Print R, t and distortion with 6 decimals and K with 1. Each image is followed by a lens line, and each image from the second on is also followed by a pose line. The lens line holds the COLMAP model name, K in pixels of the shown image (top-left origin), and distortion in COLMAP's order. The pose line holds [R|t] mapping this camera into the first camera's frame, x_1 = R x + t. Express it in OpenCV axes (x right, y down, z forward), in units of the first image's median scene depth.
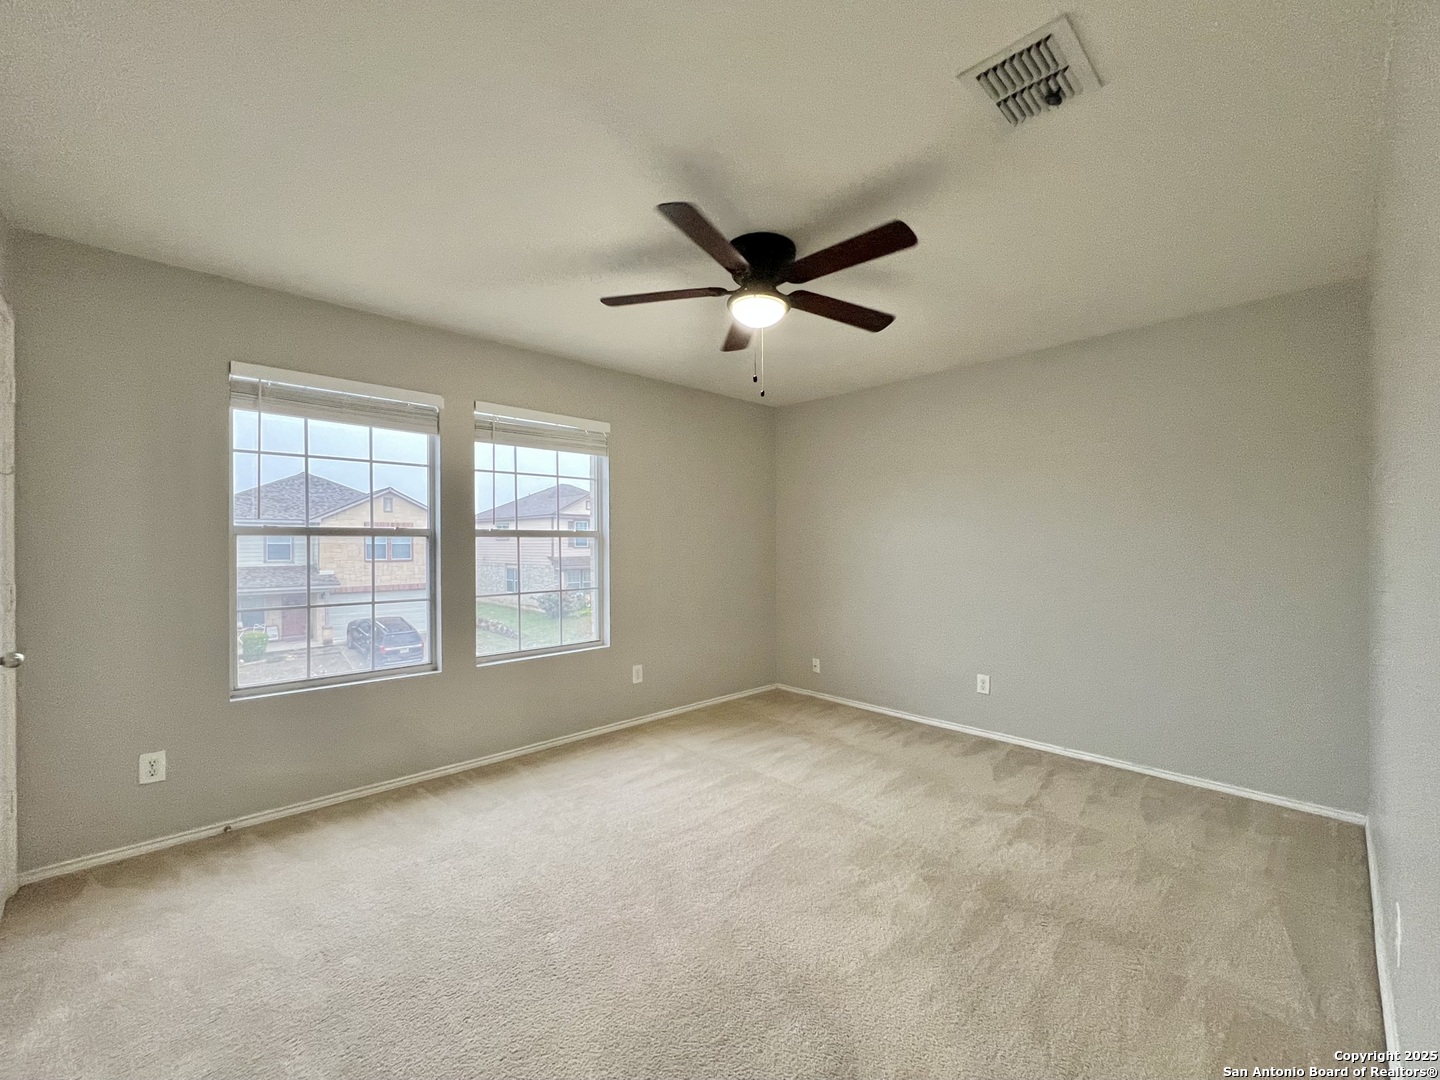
lens RADIAL K [[627.8, 0, 729.4], [0, 627.8, 558.4], [0, 0, 1]] dist [-0.002083, -0.000213]
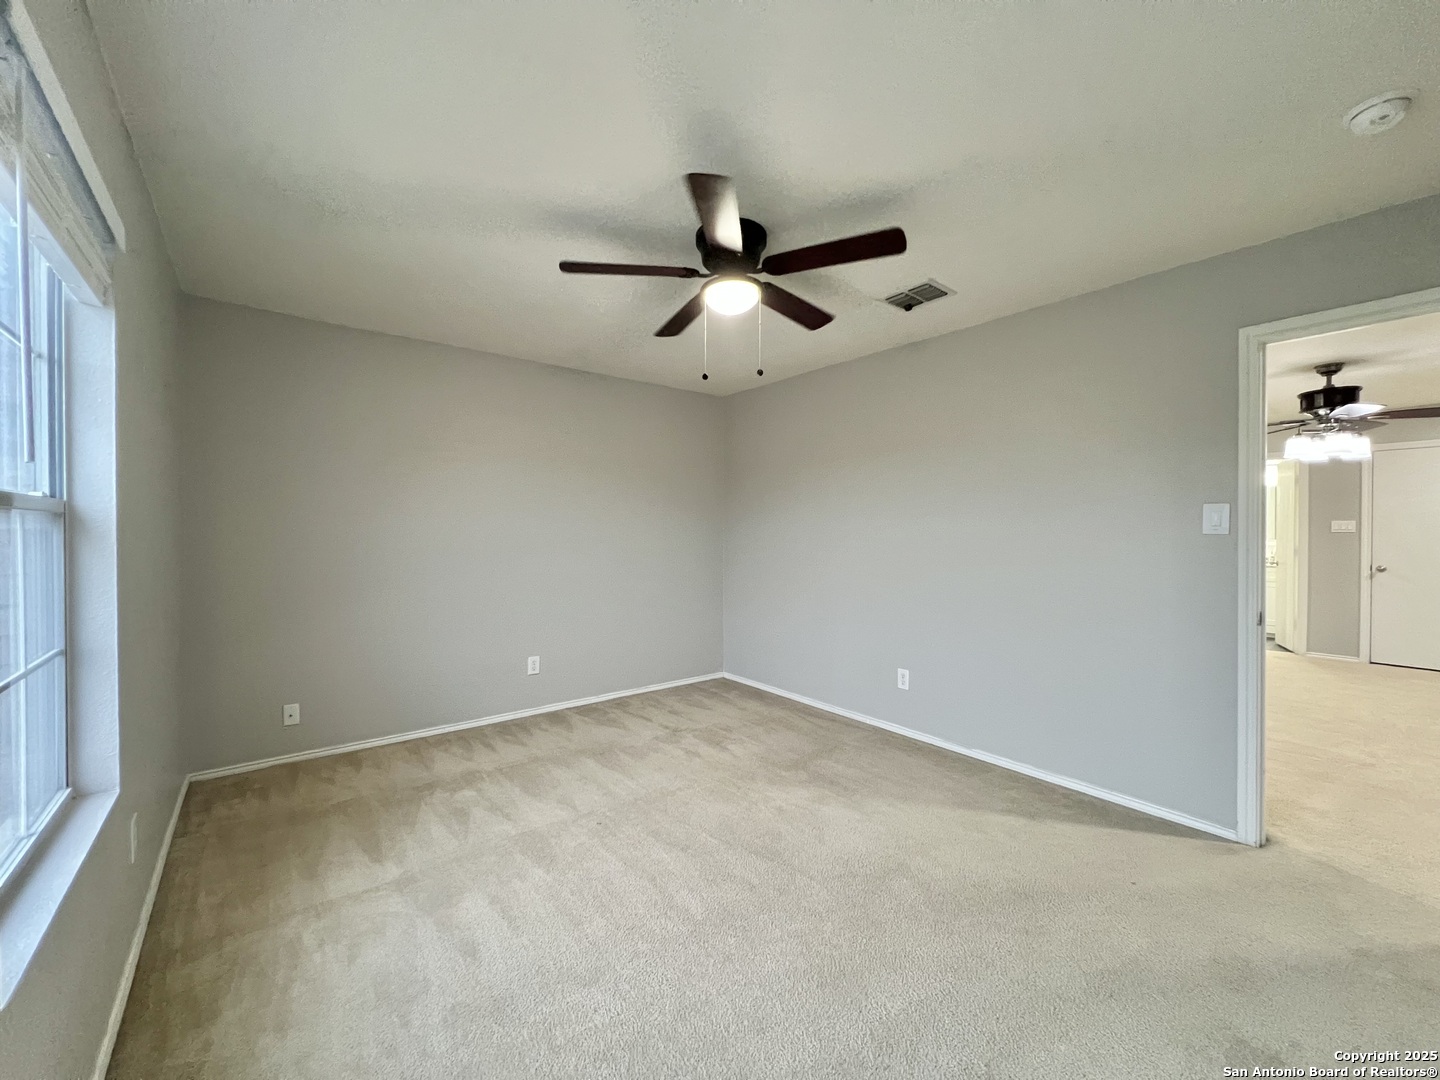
lens RADIAL K [[584.9, 0, 720.0], [0, 584.9, 540.0], [0, 0, 1]] dist [-0.000161, -0.000206]
pose [[0.052632, -0.007665, 0.998585, -0.660400], [0.022847, 0.999718, 0.006469, -0.012591], [-0.998353, 0.022474, 0.052792, 0.733180]]
